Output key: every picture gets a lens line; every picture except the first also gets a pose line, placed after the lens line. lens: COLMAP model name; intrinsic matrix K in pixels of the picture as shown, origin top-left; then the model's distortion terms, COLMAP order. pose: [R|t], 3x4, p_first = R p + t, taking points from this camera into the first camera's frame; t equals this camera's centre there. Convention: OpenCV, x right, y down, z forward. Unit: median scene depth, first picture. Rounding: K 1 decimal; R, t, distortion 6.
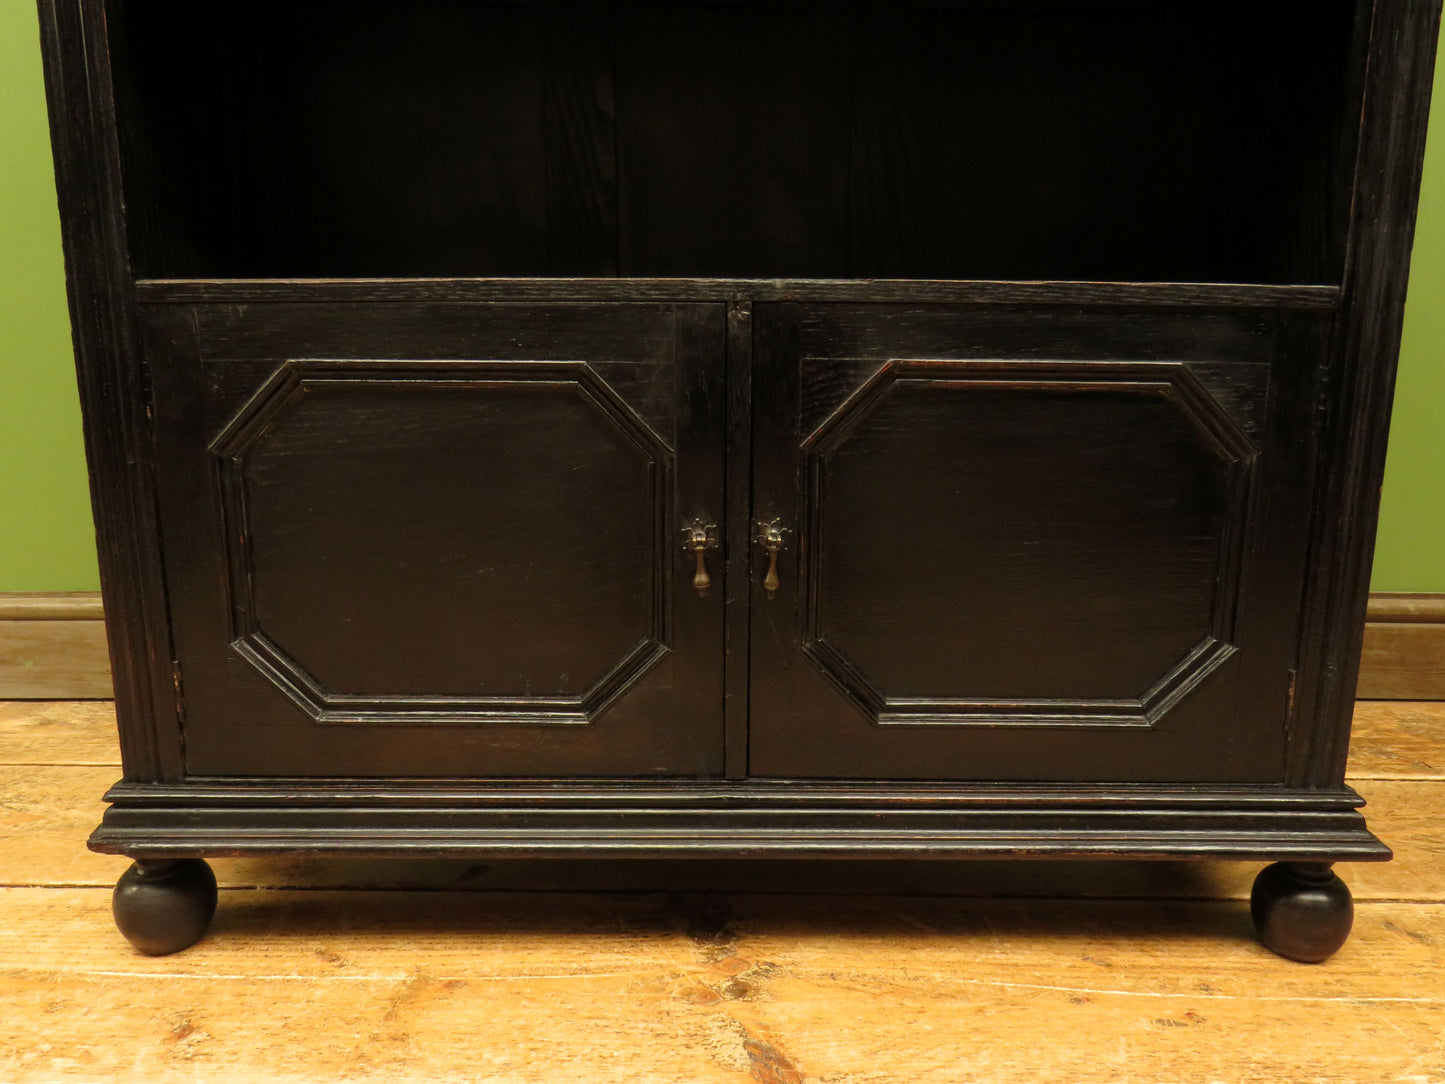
lens RADIAL K [[1064.2, 0, 735.7], [0, 1064.2, 548.4], [0, 0, 1]] dist [0.004338, -0.017466]
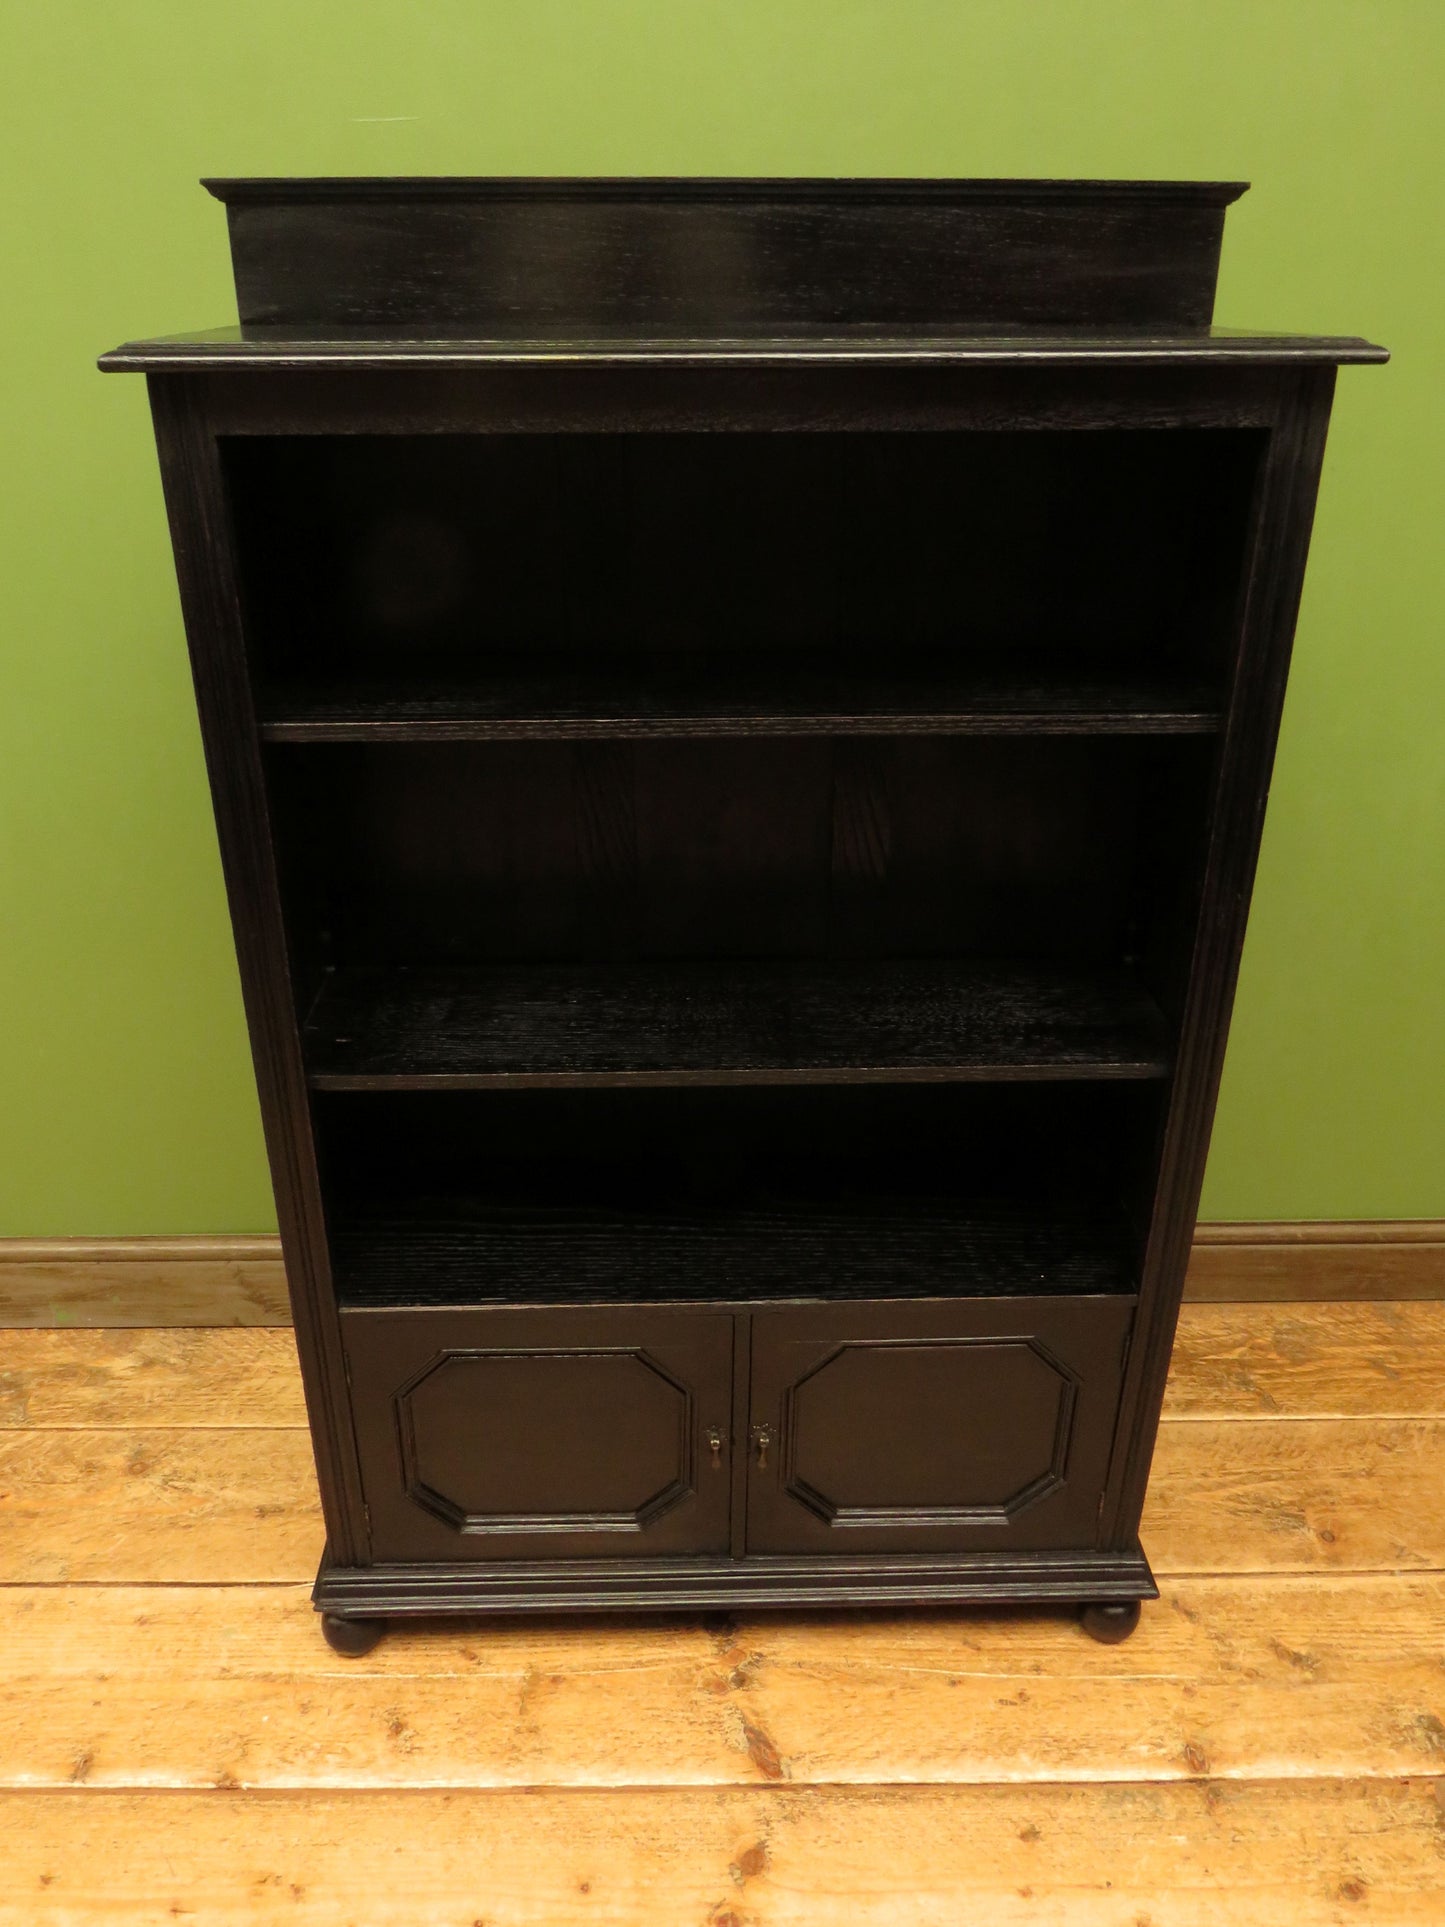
lens RADIAL K [[1419.1, 0, 745.4], [0, 1419.1, 926.5], [0, 0, 1]] dist [0.004338, -0.017466]
pose [[0.999421, -0.005444, 0.033587, -0.053532], [-0.001893, 0.976691, 0.214644, -1.135498], [-0.033972, -0.214583, 0.976115, -0.815159]]
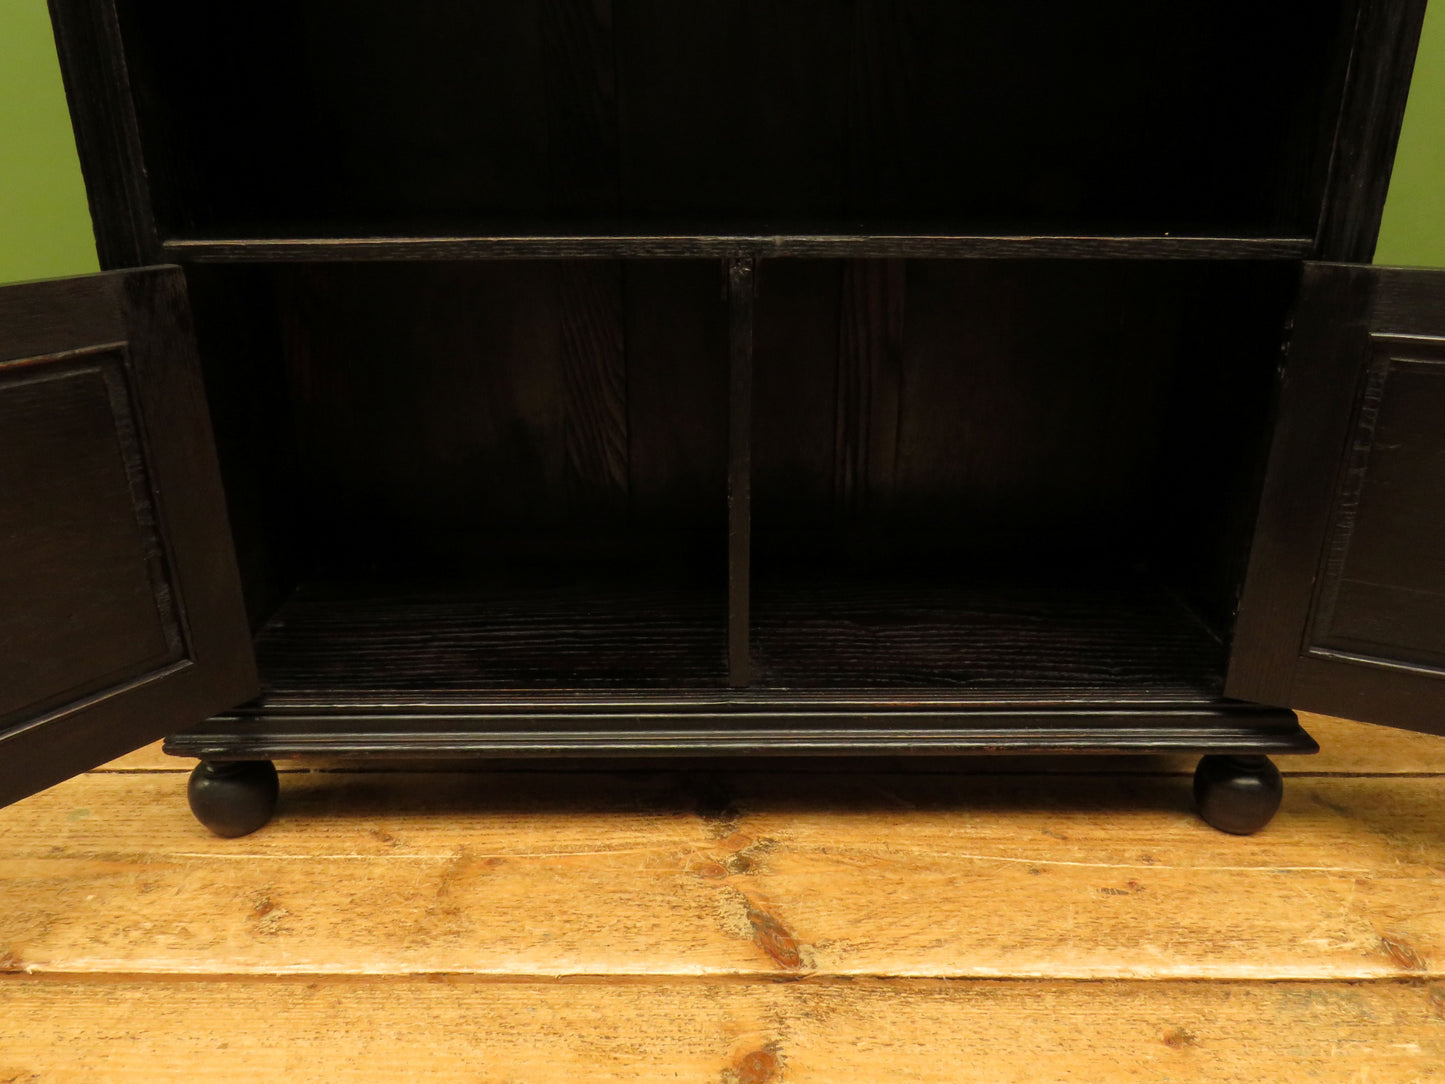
lens RADIAL K [[1064.2, 0, 735.4], [0, 1064.2, 538.5], [0, 0, 1]] dist [0.004338, -0.017466]
pose [[0.999961, -0.006601, 0.005800, -0.009237], [0.005518, 0.985409, 0.170116, -0.131044], [-0.006839, -0.170077, 0.985407, -0.076483]]
